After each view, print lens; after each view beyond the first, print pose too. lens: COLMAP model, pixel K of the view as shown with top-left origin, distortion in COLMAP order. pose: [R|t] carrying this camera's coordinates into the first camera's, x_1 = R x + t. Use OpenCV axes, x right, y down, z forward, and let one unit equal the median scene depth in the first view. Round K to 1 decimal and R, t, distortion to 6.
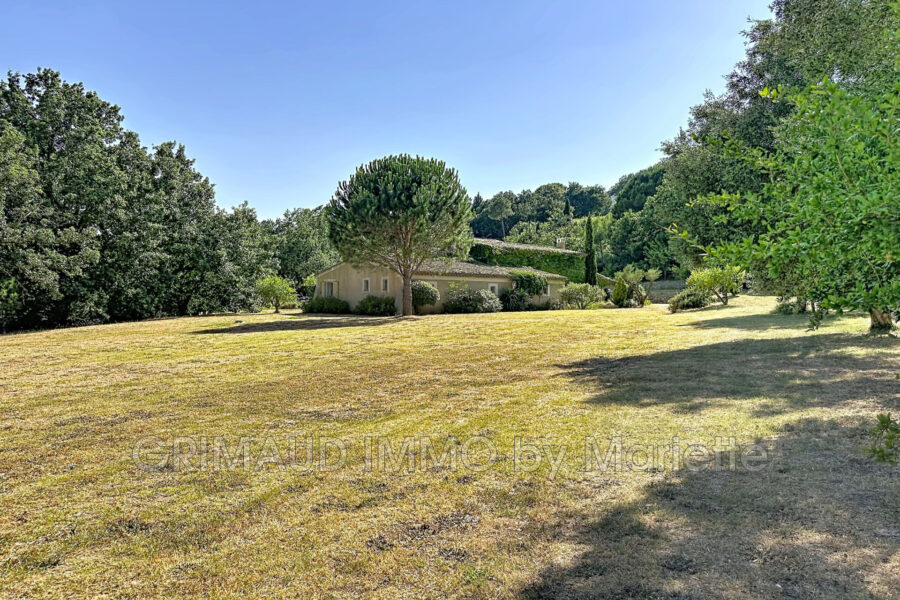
lens RADIAL K [[699.1, 0, 451.5], [0, 699.1, 302.0], [0, 0, 1]] dist [-0.009312, 0.006629]
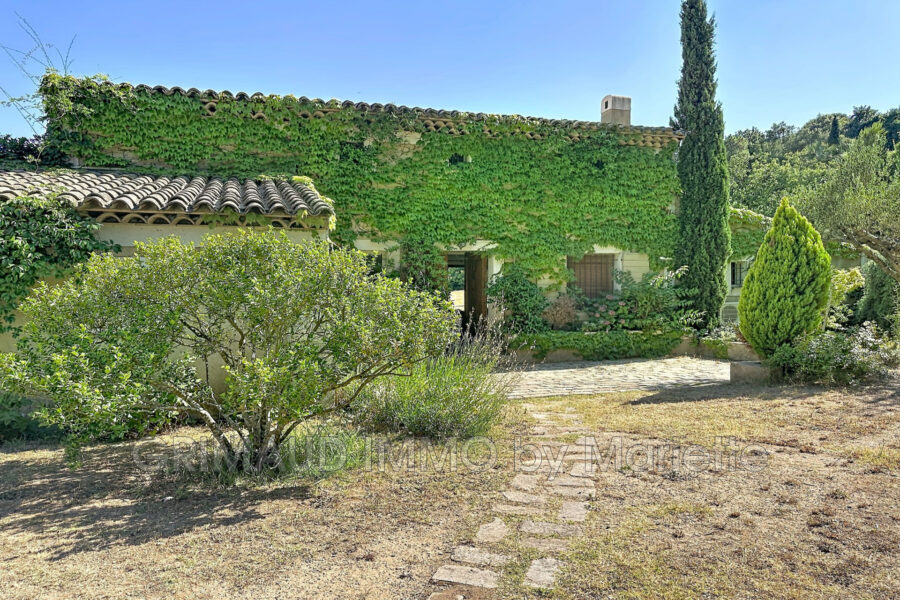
lens RADIAL K [[699.1, 0, 448.4], [0, 699.1, 295.4], [0, 0, 1]] dist [-0.009312, 0.006629]
pose [[0.922055, -0.004815, -0.387030, 0.225551], [0.010204, 0.999877, 0.011872, -0.015276], [0.386925, -0.014896, 0.921991, 0.782574]]
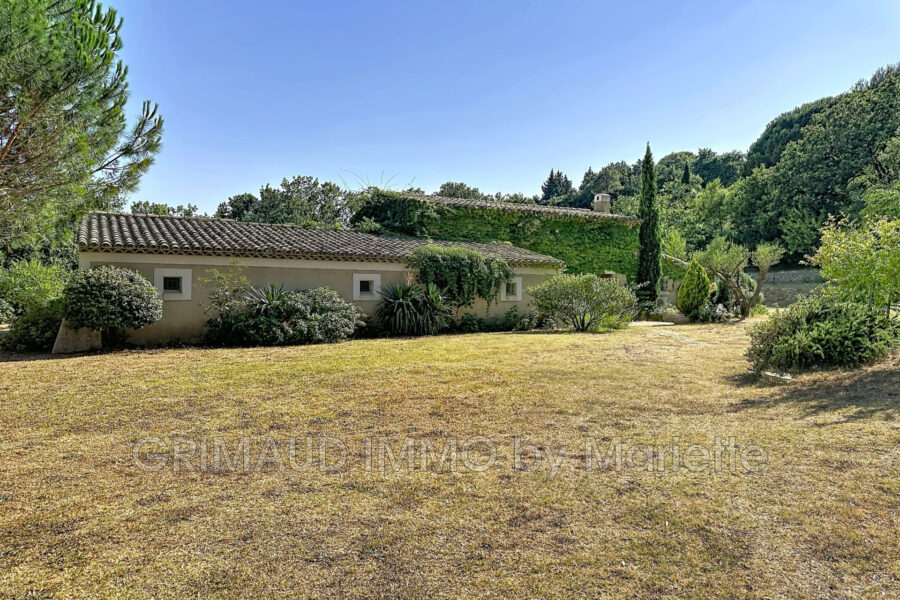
lens RADIAL K [[699.1, 0, 449.2], [0, 699.1, 298.4], [0, 0, 1]] dist [-0.009312, 0.006629]
pose [[0.978714, 0.005952, -0.205142, 0.168129], [-0.003952, 0.999941, 0.010159, -0.012709], [0.205191, -0.009132, 0.978679, 0.460905]]
